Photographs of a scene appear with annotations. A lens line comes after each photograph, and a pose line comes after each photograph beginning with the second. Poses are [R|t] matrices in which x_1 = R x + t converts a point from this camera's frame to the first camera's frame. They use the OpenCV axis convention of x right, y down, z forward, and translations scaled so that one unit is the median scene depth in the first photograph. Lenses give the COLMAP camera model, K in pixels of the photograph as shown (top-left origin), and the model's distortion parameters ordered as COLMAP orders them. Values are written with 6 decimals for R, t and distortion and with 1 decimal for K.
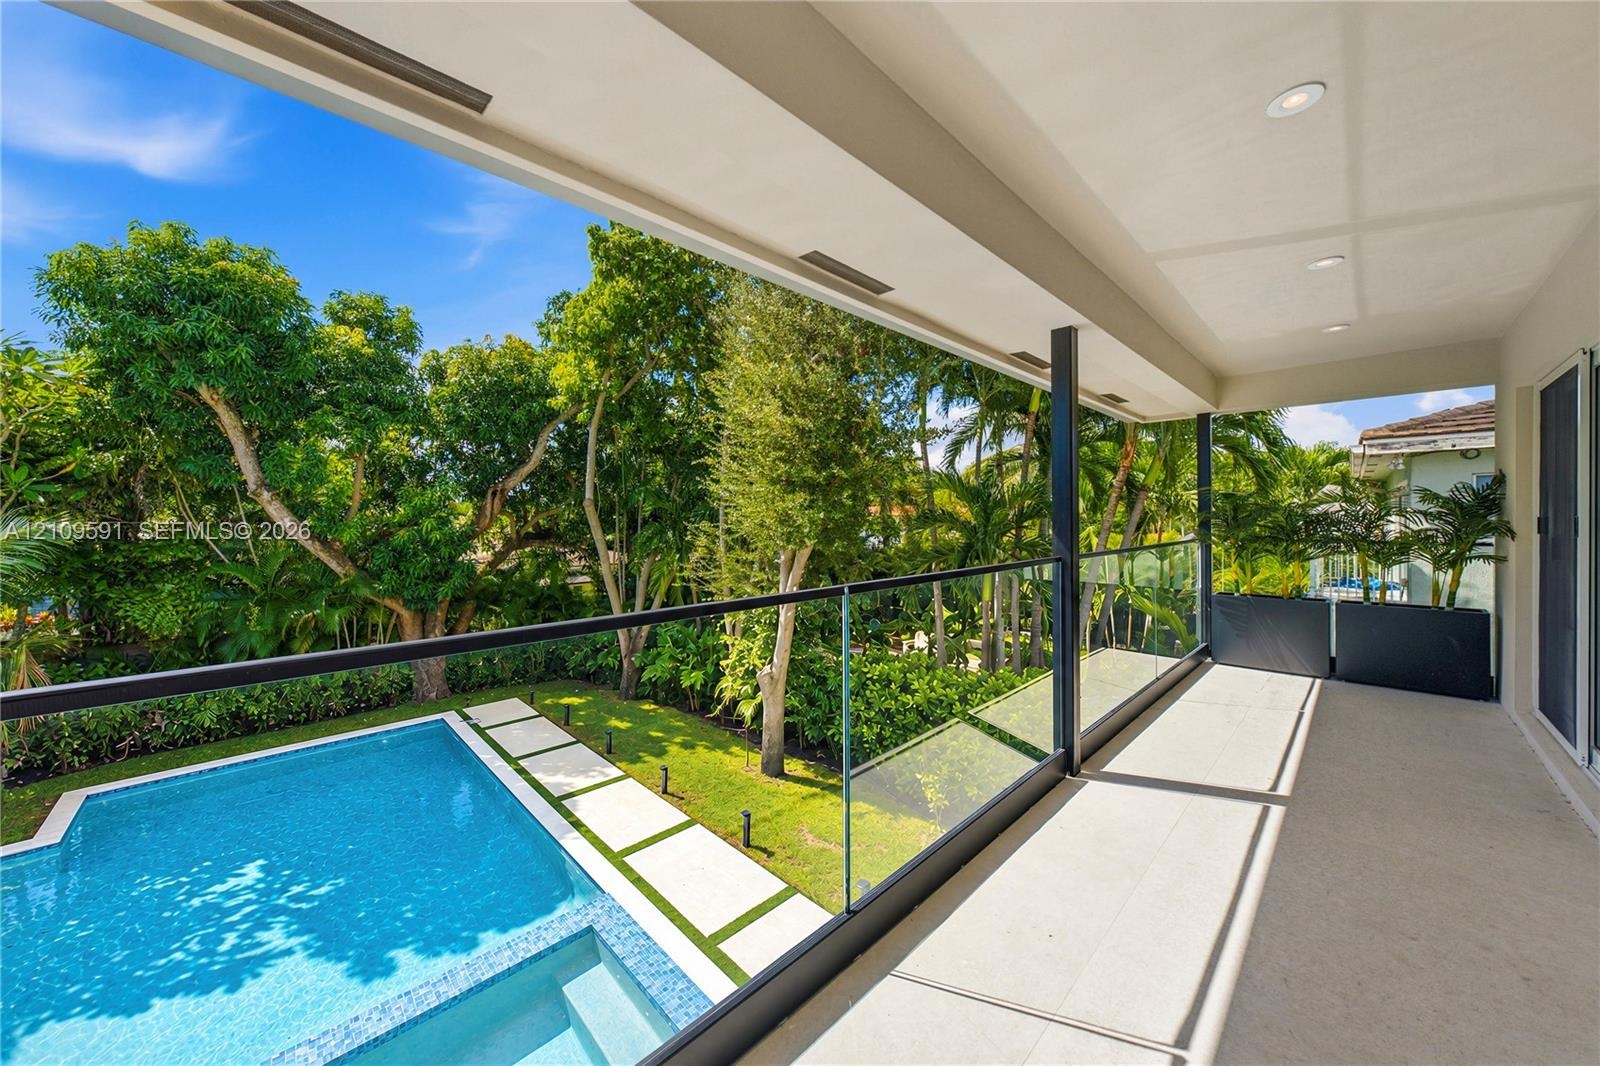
lens RADIAL K [[550.7, 0, 796.2], [0, 550.7, 518.1], [0, 0, 1]] dist [-0.000886, 0.000016]
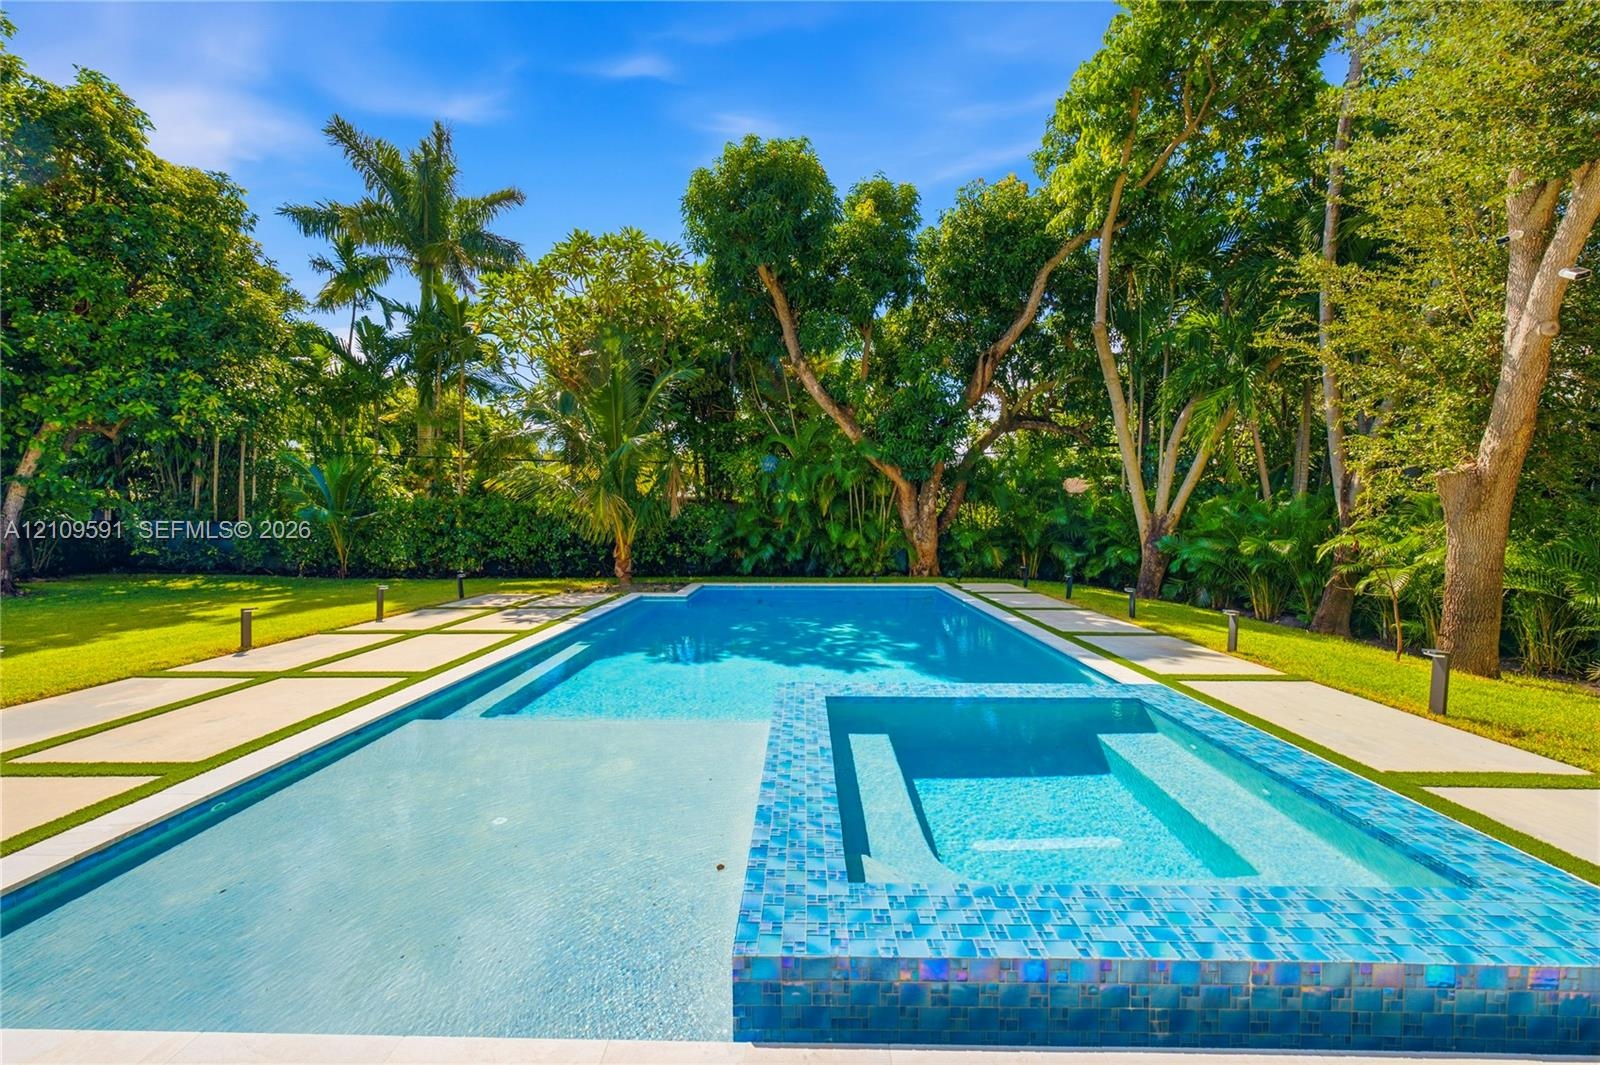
lens RADIAL K [[603.4, 0, 800.0], [0, 603.4, 532.5], [0, 0, 1]] dist [-0.001840, -0.000066]
pose [[0.707476, 0.012523, -0.706626, -0.083891], [-0.002271, 0.999878, 0.015446, 0.292795], [0.706733, -0.009323, 0.707418, 0.115116]]
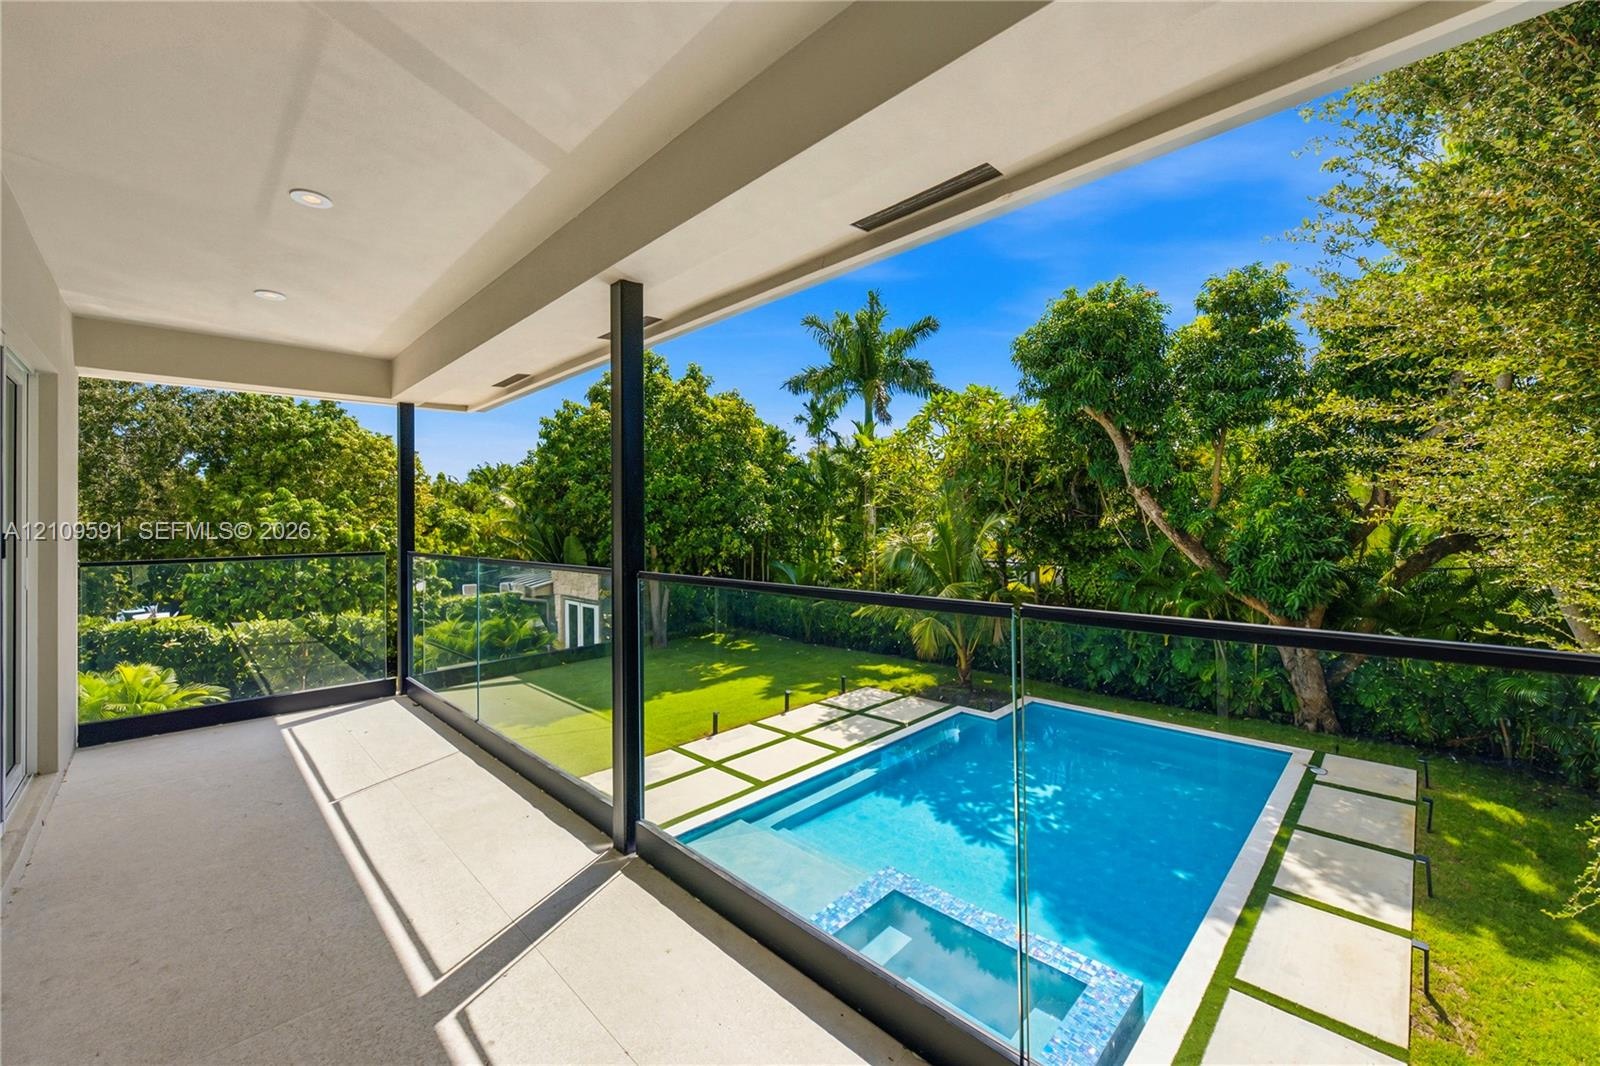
lens RADIAL K [[632.4, 0, 794.6], [0, 632.4, 511.7], [0, 0, 1]] dist [-0.016555, -0.000044]
pose [[0.012535, -0.002425, -0.999918, 0.318017], [0.004600, 0.999987, -0.002368, 0.002837], [0.999911, -0.004570, 0.012546, 0.284397]]
